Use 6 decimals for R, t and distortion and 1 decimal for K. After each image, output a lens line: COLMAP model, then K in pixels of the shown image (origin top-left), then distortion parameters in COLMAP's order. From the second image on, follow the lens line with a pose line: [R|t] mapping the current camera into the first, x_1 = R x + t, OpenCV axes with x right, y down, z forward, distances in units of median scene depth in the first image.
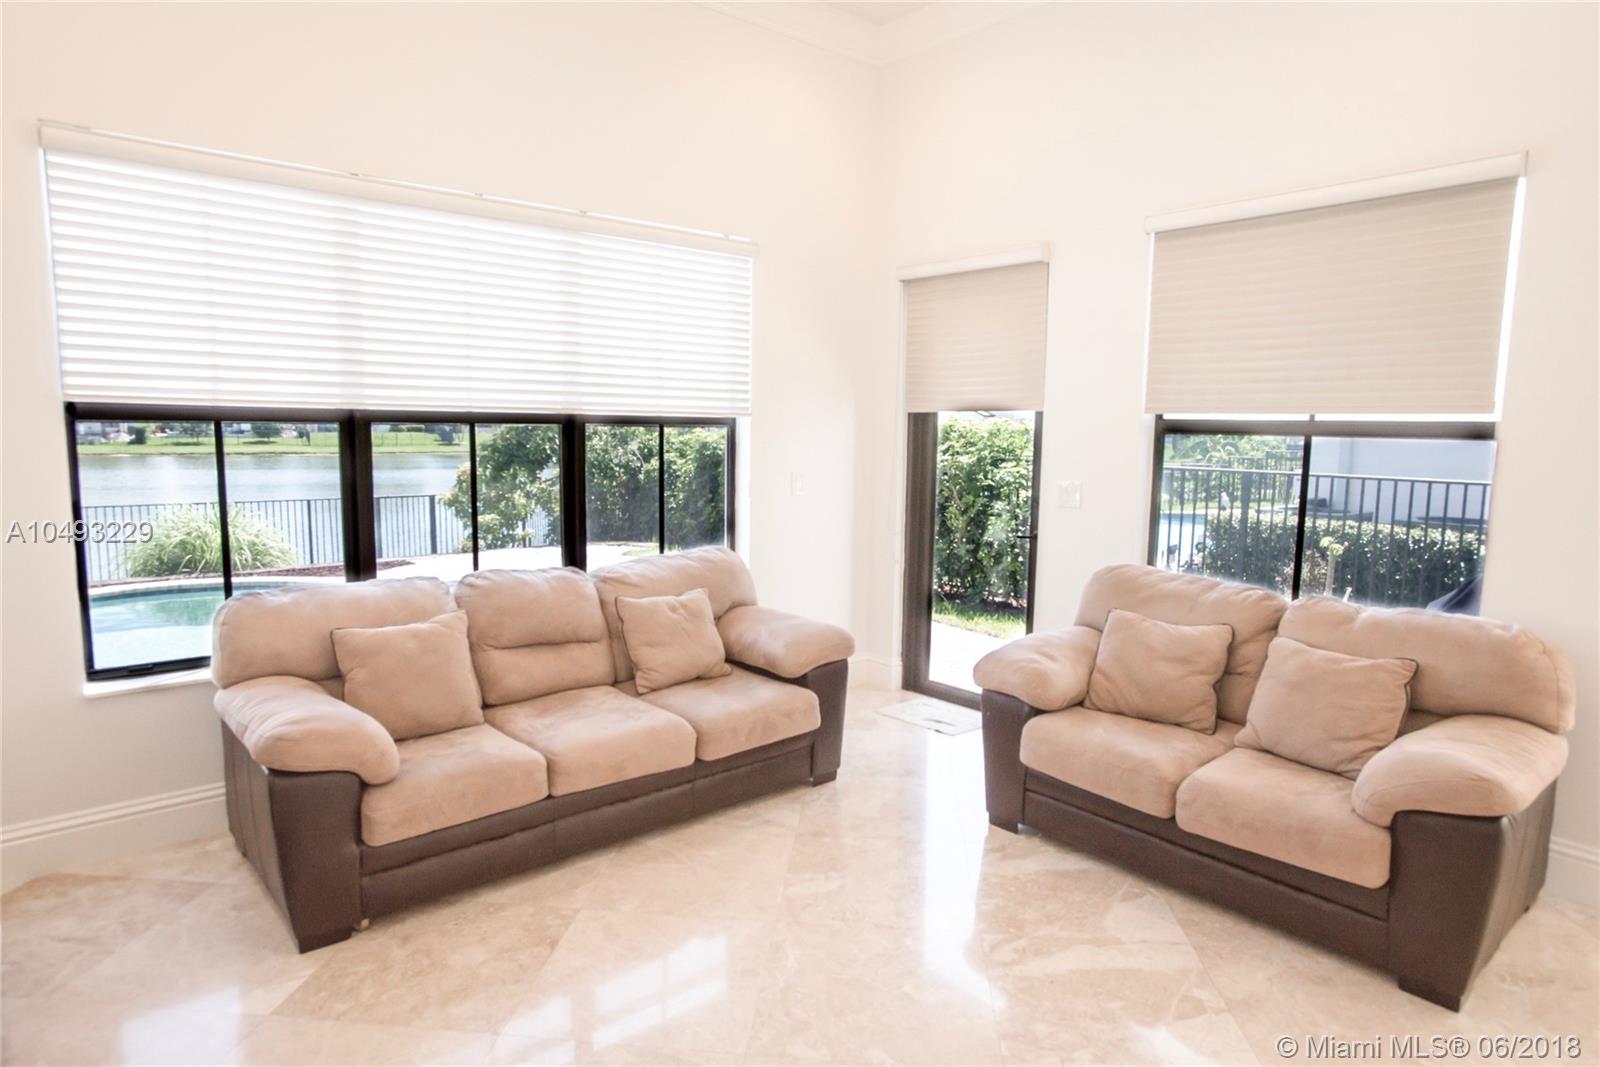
lens RADIAL K [[932.7, 0, 798.8], [0, 932.7, 529.5], [0, 0, 1]] dist [-0.005846, -0.000101]
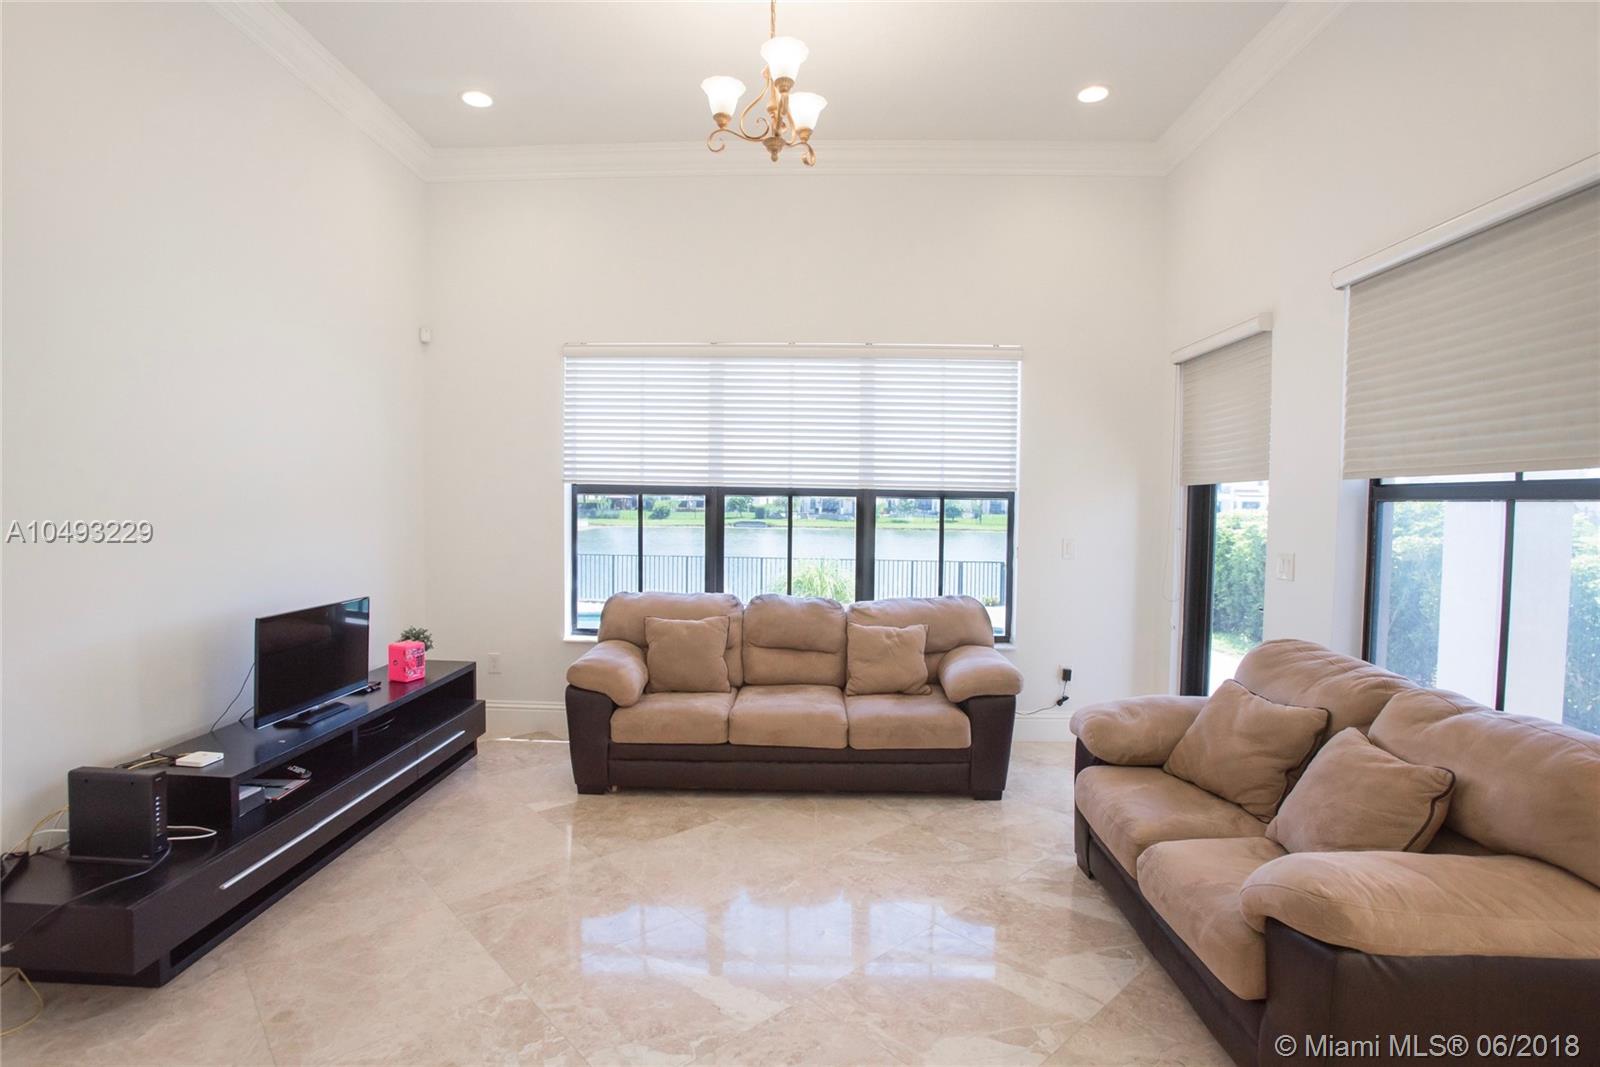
lens RADIAL K [[787.7, 0, 798.4], [0, 787.7, 527.7], [0, 0, 1]] dist [-0.019652, 0.001813]
pose [[0.751291, 0.016235, -0.659771, 0.542746], [-0.074455, 0.995400, -0.060289, 0.011402], [0.655758, 0.094418, 0.749044, 0.087771]]
